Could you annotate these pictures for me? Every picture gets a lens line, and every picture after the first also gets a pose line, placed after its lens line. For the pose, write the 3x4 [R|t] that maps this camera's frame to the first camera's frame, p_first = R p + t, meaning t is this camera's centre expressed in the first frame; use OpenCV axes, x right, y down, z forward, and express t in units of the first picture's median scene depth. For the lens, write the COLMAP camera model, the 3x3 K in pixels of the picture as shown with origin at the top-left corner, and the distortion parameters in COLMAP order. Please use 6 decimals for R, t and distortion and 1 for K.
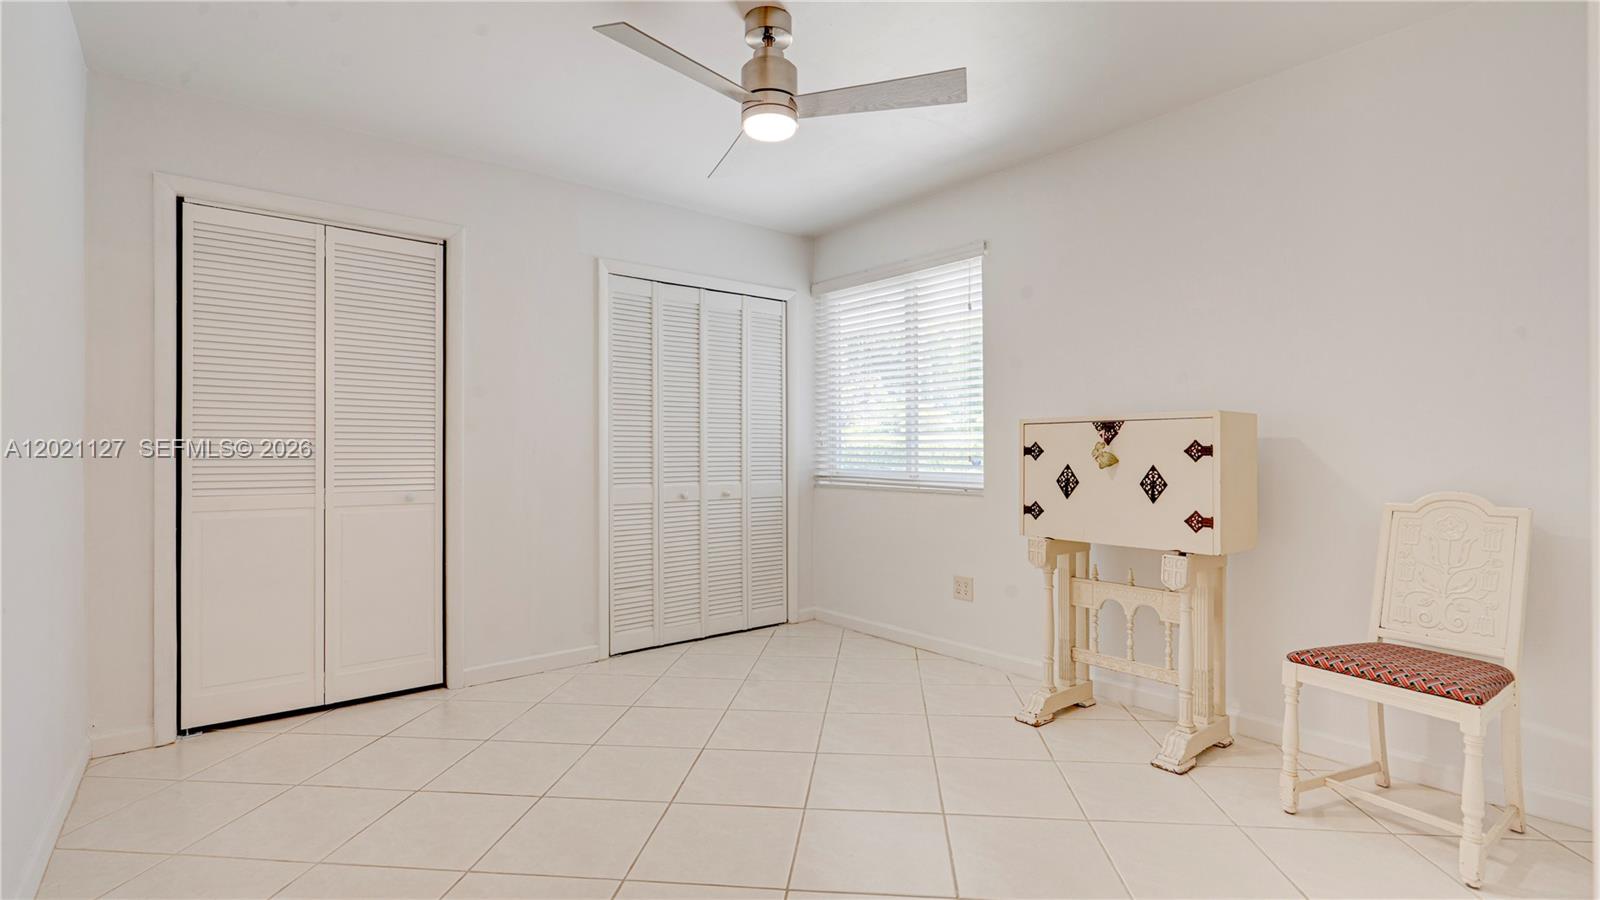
lens RADIAL K [[735.8, 0, 807.7], [0, 735.8, 447.4], [0, 0, 1]] dist [-0.003119, -0.000665]
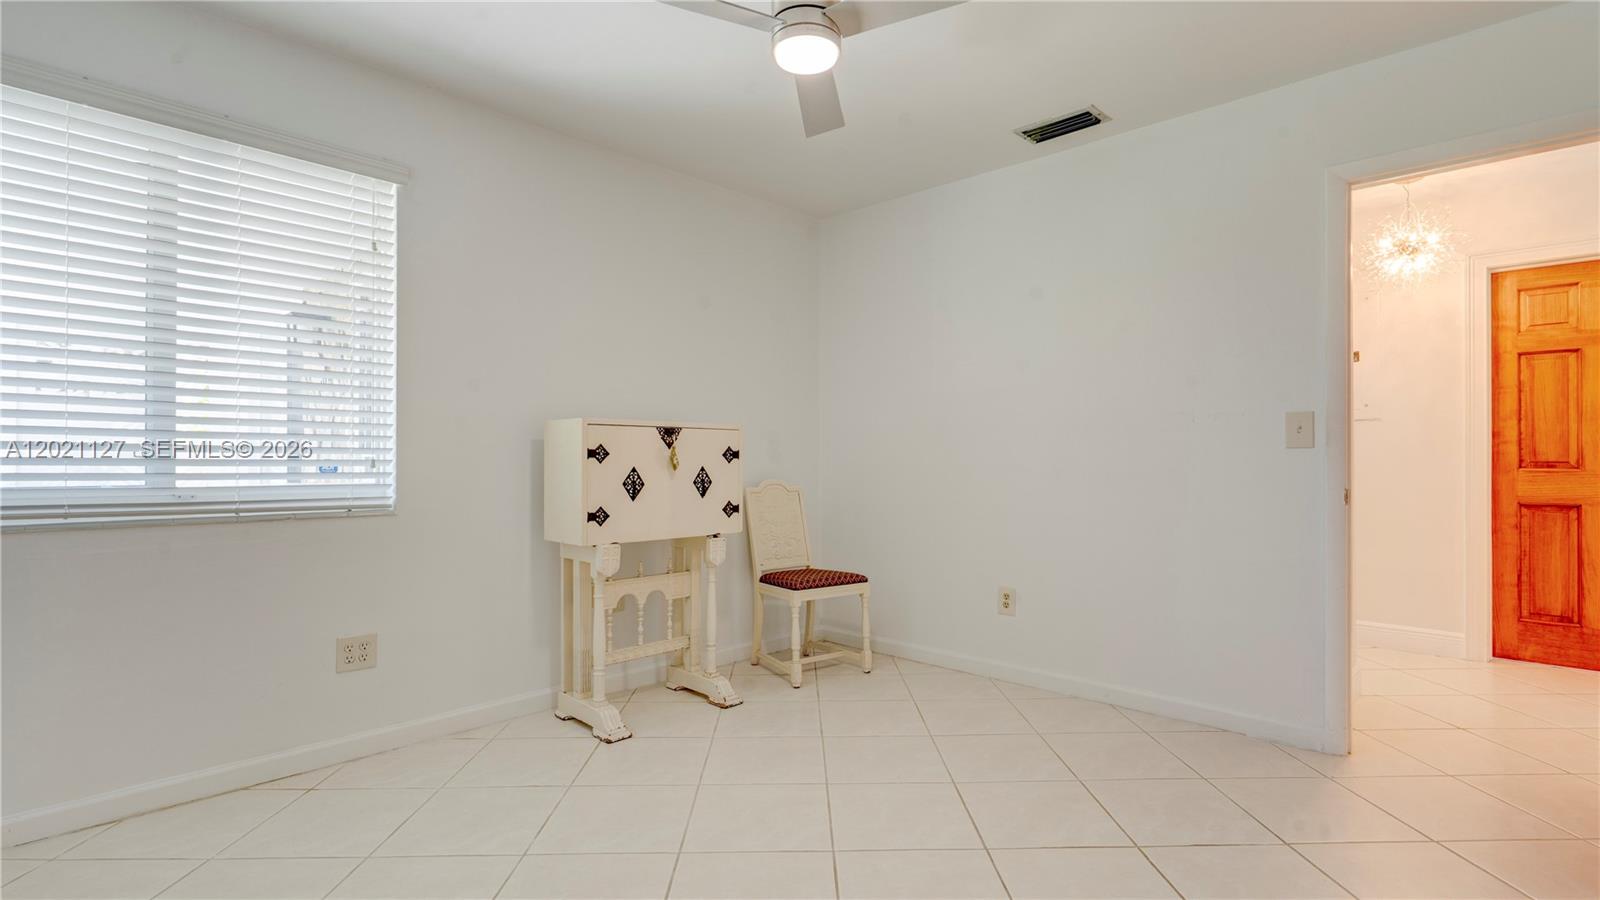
lens RADIAL K [[735.8, 0, 807.7], [0, 735.8, 447.4], [0, 0, 1]] dist [-0.003119, -0.000665]
pose [[-0.111606, 0.015768, 0.993627, -0.681738], [-0.009174, 0.999815, -0.016897, 0.010942], [-0.993710, -0.011001, -0.111441, 0.875274]]
